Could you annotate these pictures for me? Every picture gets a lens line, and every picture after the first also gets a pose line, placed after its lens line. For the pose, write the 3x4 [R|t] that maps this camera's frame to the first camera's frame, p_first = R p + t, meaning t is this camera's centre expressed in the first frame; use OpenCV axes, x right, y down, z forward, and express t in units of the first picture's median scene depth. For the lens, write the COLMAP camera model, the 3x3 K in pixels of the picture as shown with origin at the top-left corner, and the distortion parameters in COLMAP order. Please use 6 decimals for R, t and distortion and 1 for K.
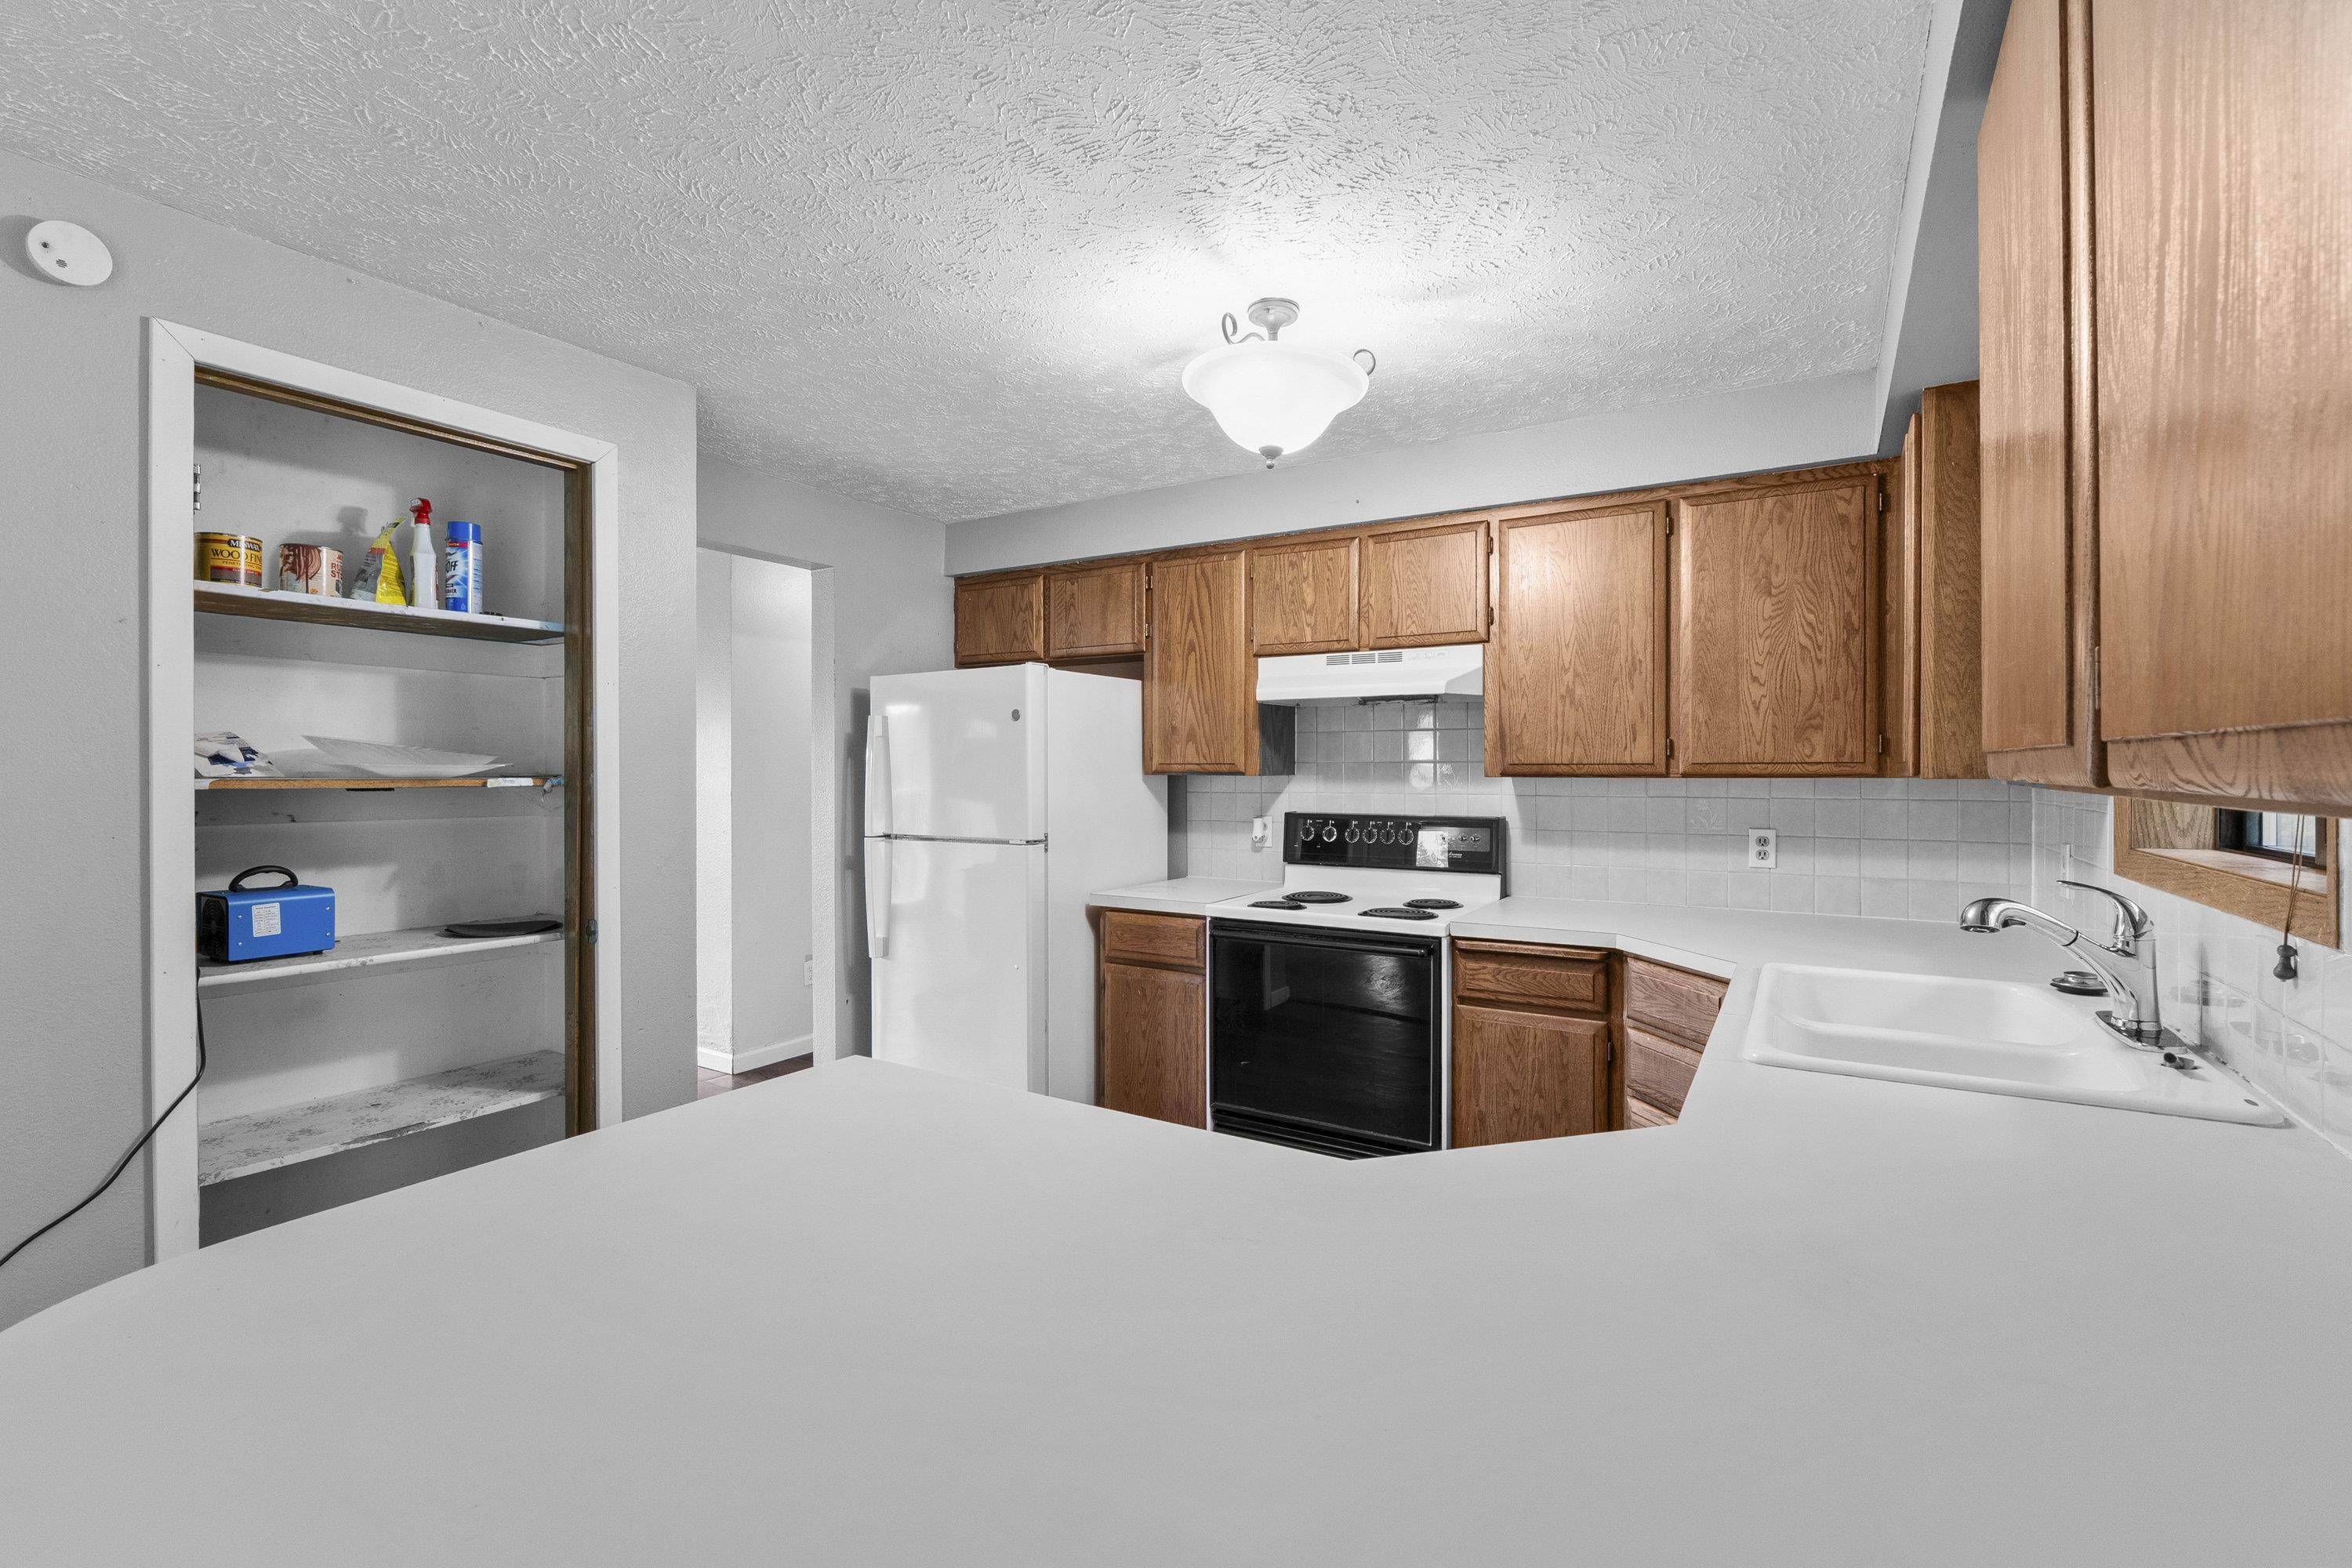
lens RADIAL K [[1033.3, 0, 1170.4], [0, 1033.3, 774.9], [0, 0, 1]] dist [-0.003525, 0.002142]
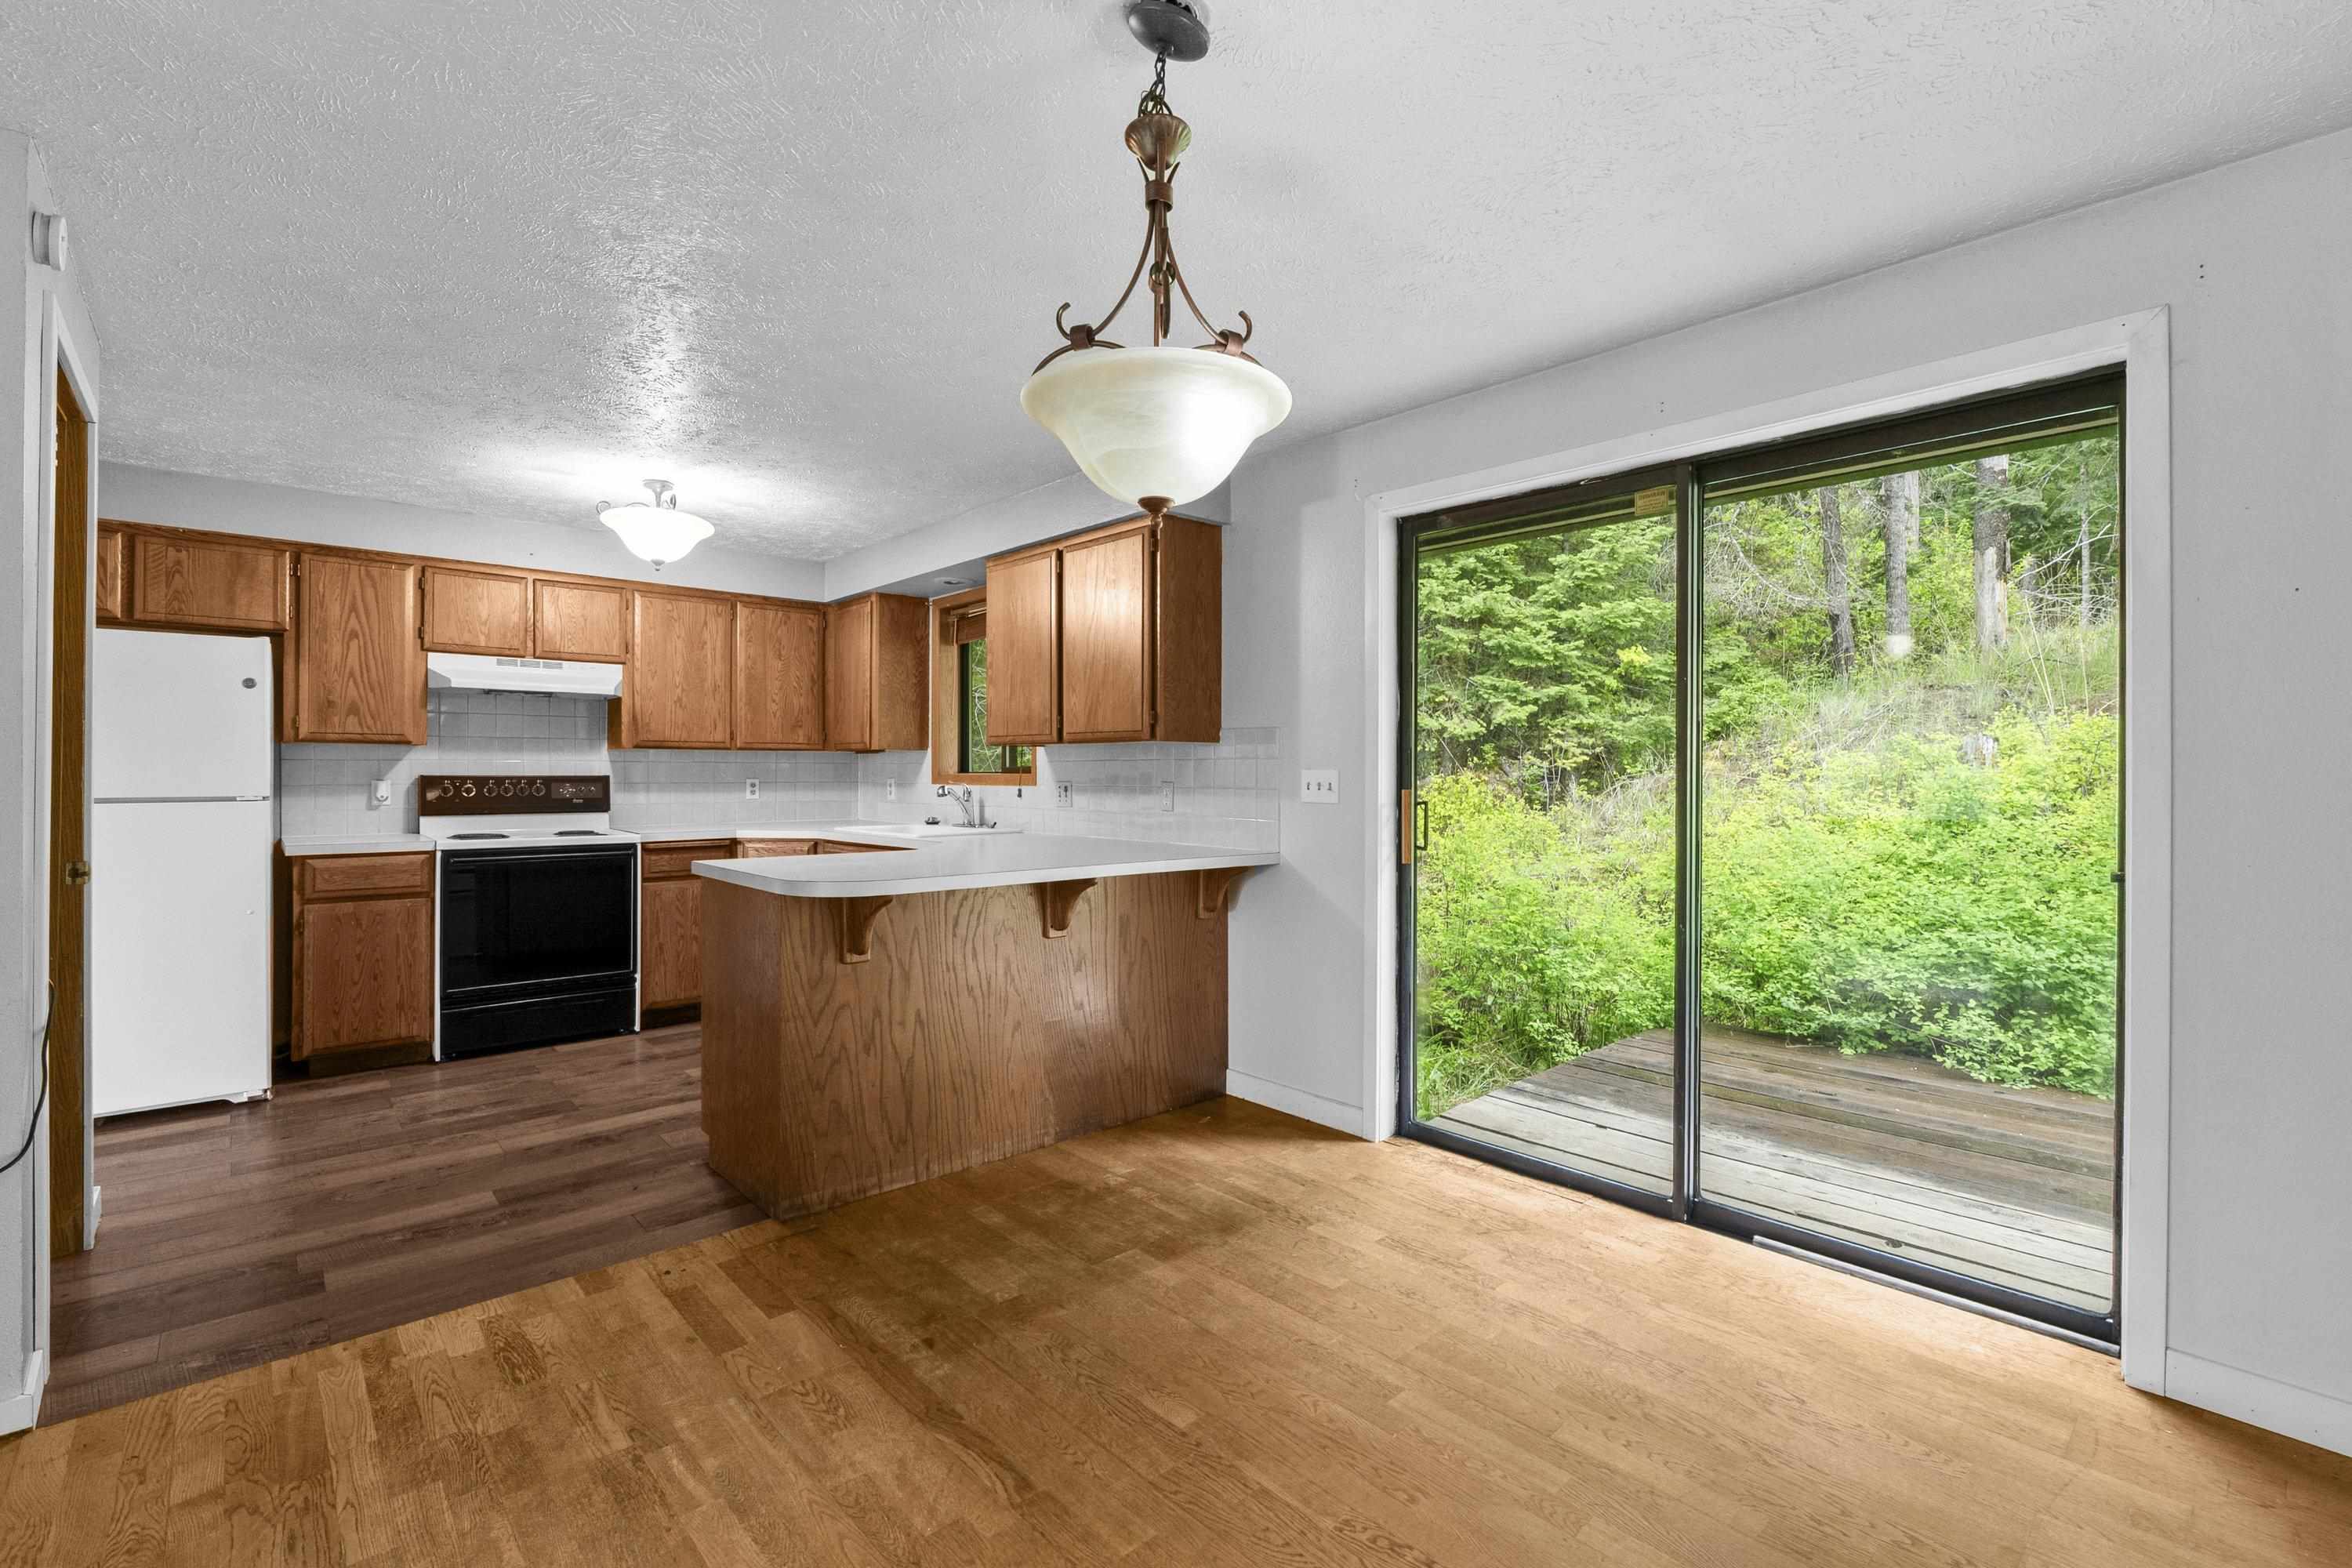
lens RADIAL K [[1033.3, 0, 1176.1], [0, 1033.3, 779.8], [0, 0, 1]] dist [-0.003525, 0.002142]
pose [[0.295988, -0.004721, 0.955180, -0.890183], [0.003692, 0.999986, 0.003798, 0.044127], [-0.955184, 0.002402, 0.296001, -0.264544]]
